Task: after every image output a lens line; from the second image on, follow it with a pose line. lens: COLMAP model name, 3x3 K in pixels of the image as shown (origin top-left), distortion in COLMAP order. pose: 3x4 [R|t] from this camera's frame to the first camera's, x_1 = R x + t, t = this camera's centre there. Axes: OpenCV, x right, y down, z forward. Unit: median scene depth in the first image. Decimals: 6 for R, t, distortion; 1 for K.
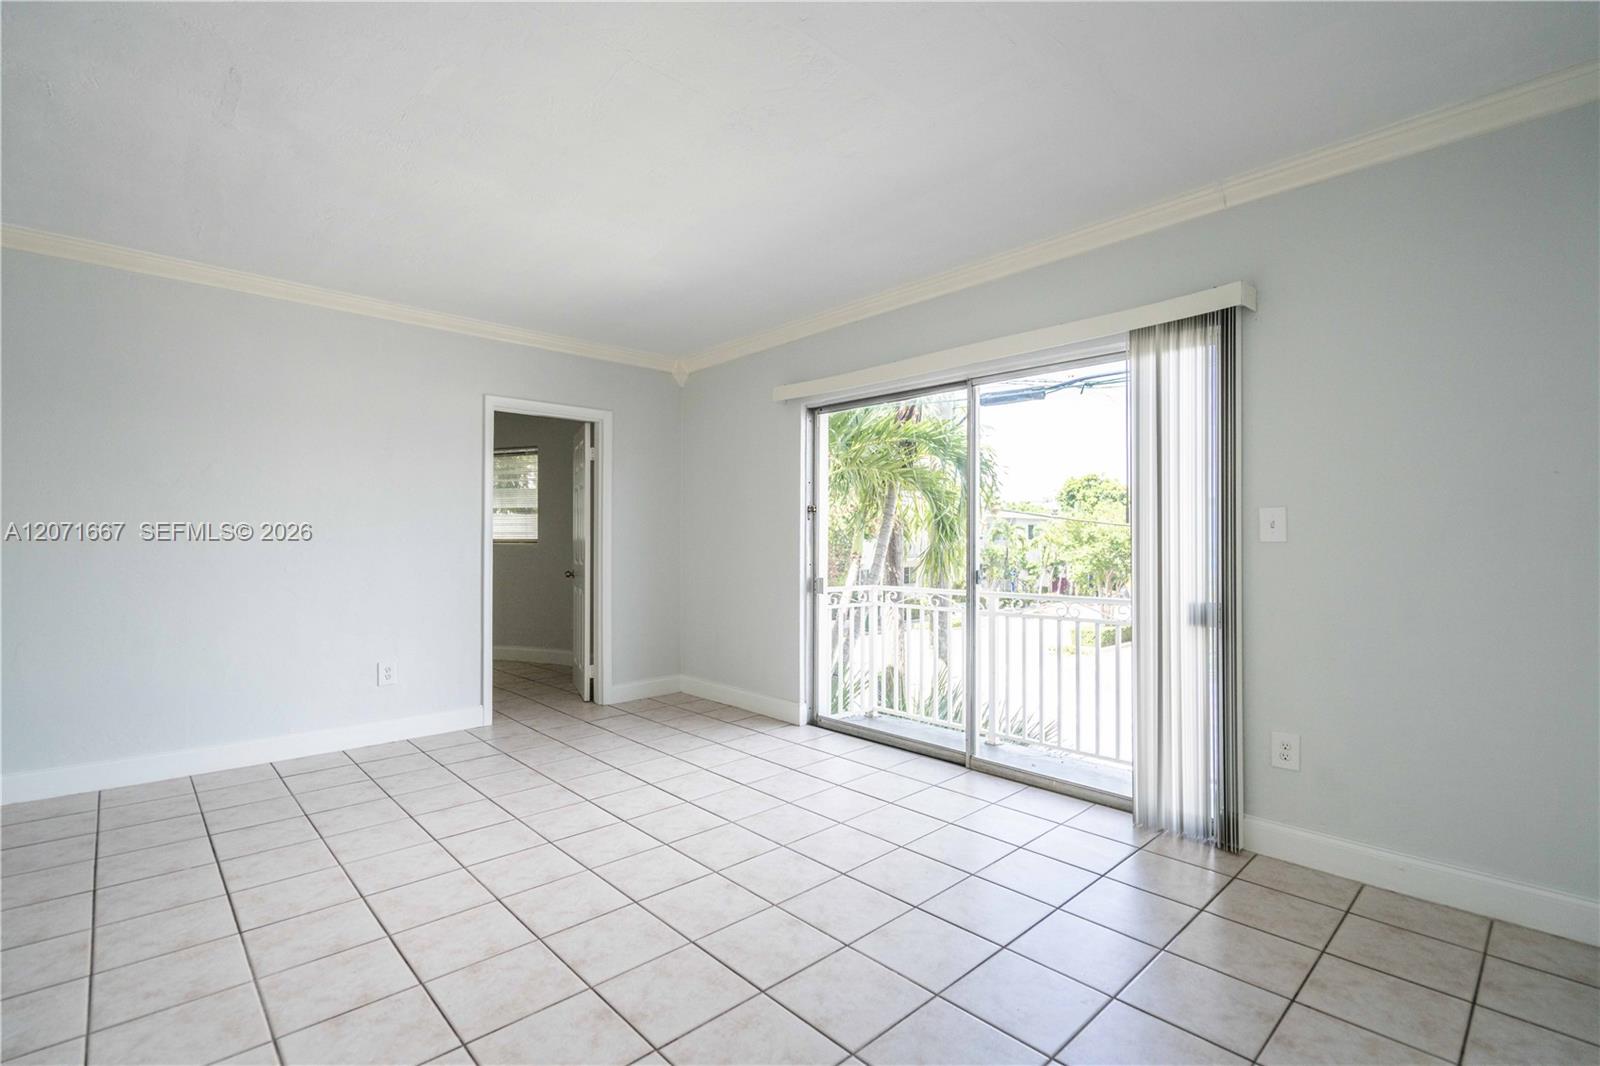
lens RADIAL K [[745.9, 0, 810.5], [0, 745.9, 542.3], [0, 0, 1]] dist [0.001381, 0.000460]
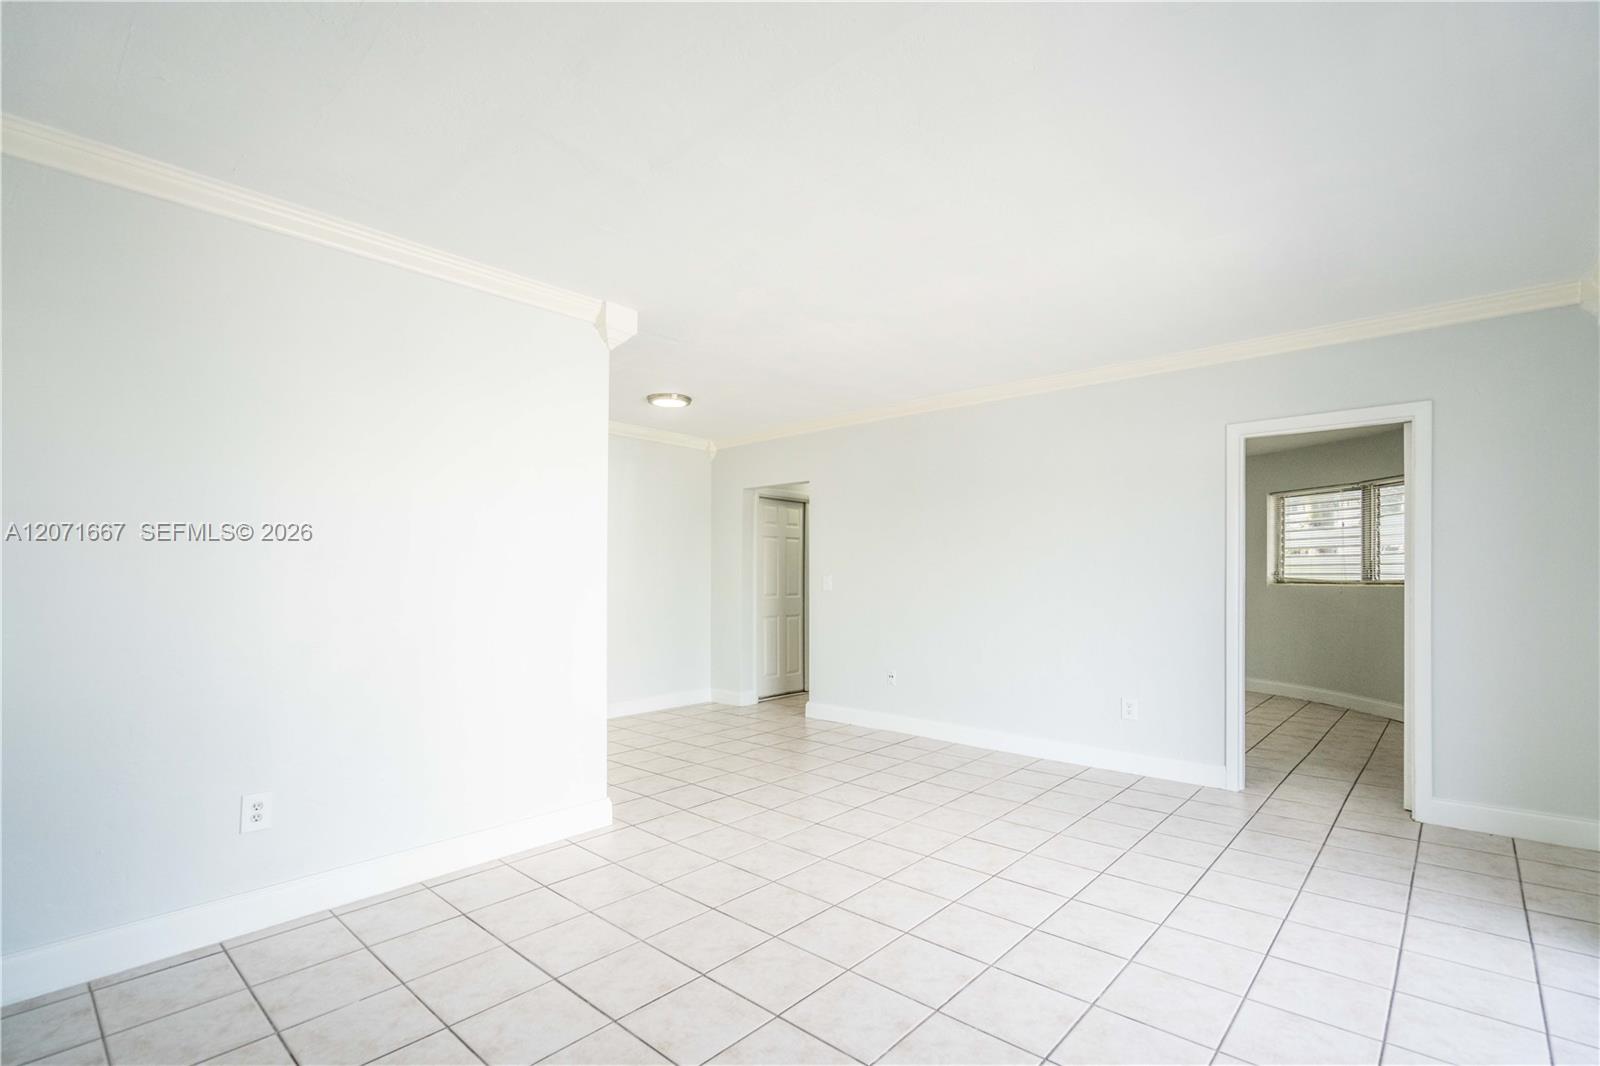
lens RADIAL K [[745.9, 0, 792.0], [0, 745.9, 536.5], [0, 0, 1]] dist [0.001381, 0.000460]
pose [[0.061010, -0.056330, -0.996546, 0.509733], [-0.004438, 0.998381, -0.056705, -0.007290], [0.998127, 0.007883, 0.060661, 0.475506]]
